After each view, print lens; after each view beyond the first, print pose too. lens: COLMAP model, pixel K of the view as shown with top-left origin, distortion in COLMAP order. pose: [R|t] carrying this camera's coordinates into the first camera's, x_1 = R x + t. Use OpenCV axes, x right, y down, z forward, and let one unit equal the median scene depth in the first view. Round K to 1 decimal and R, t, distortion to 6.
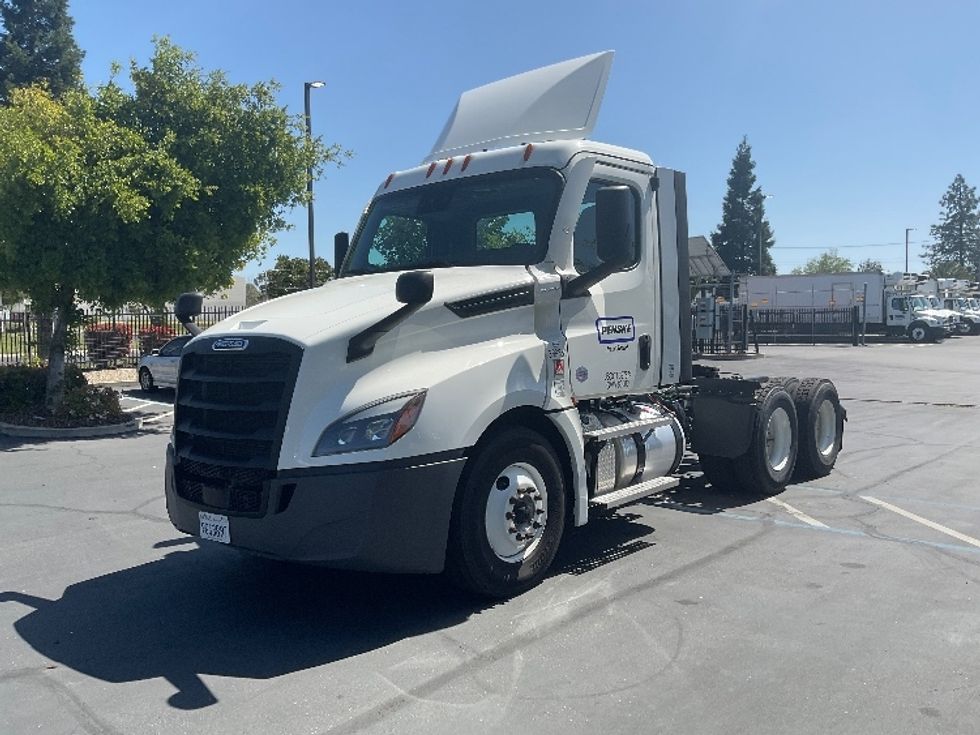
lens RADIAL K [[804.7, 0, 490.0], [0, 804.7, 367.5], [0, 0, 1]] dist [0.118995, -0.224539]
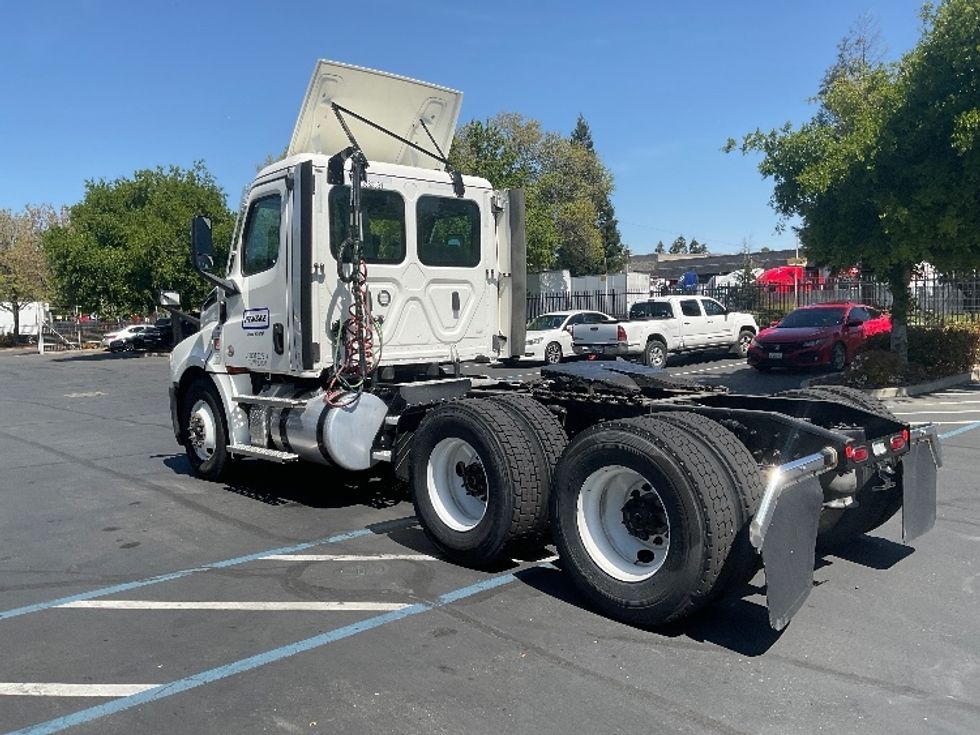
lens RADIAL K [[804.7, 0, 490.0], [0, 804.7, 367.5], [0, 0, 1]] dist [0.118995, -0.224539]
pose [[-0.110578, 0.086417, -0.990103, 1.429185], [-0.020604, 0.995799, 0.089215, -0.095834], [0.993654, 0.030265, -0.108333, 1.572319]]
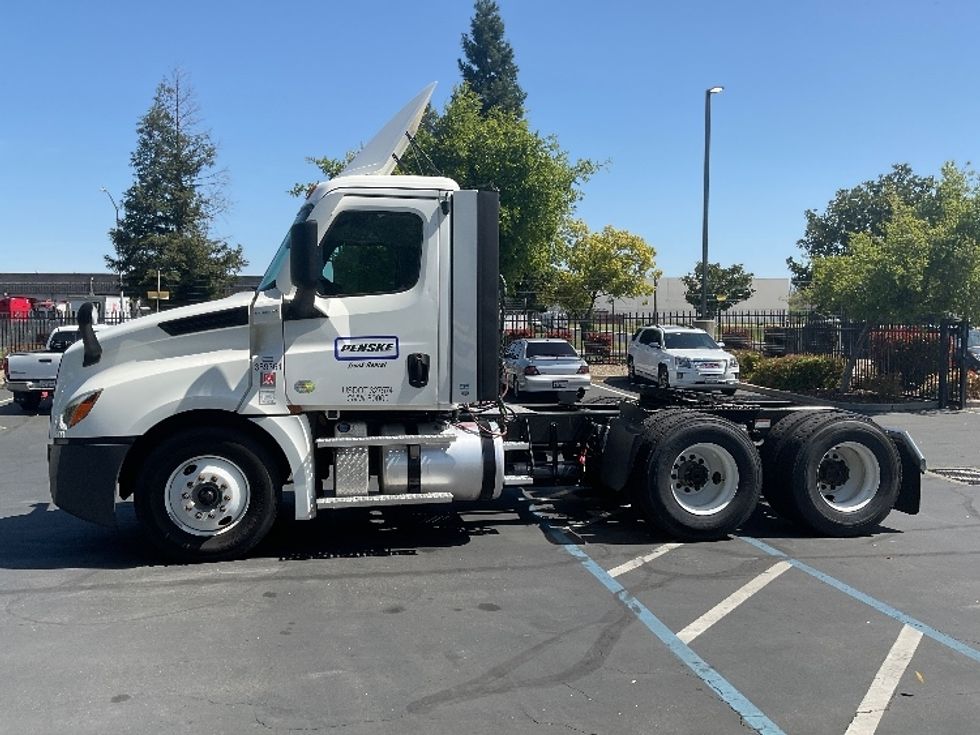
lens RADIAL K [[804.7, 0, 490.0], [0, 804.7, 367.5], [0, 0, 1]] dist [0.118995, -0.224539]
pose [[0.783594, 0.042435, -0.619822, 1.007600], [-0.044512, 0.998935, 0.012116, -0.043183], [0.619676, 0.018095, 0.784649, 0.265634]]
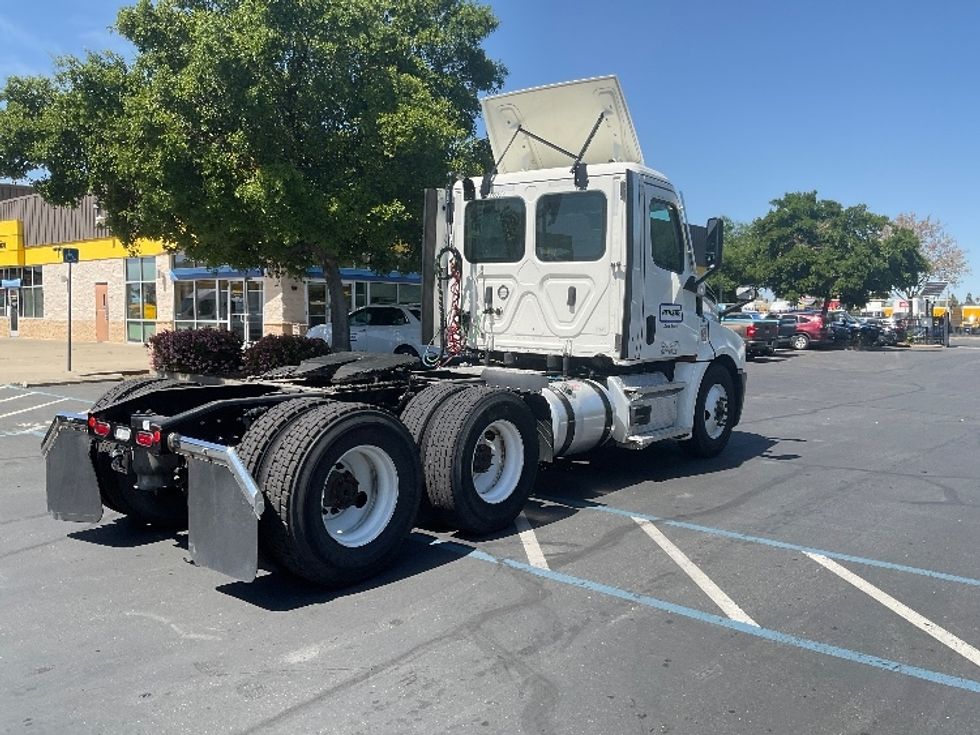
lens RADIAL K [[804.7, 0, 490.0], [0, 804.7, 367.5], [0, 0, 1]] dist [0.118995, -0.224539]
pose [[-0.998600, 0.003500, -0.052777, 0.226004], [-0.002741, 0.993044, 0.117708, -0.125881], [0.052822, 0.117688, -0.991645, 2.773611]]
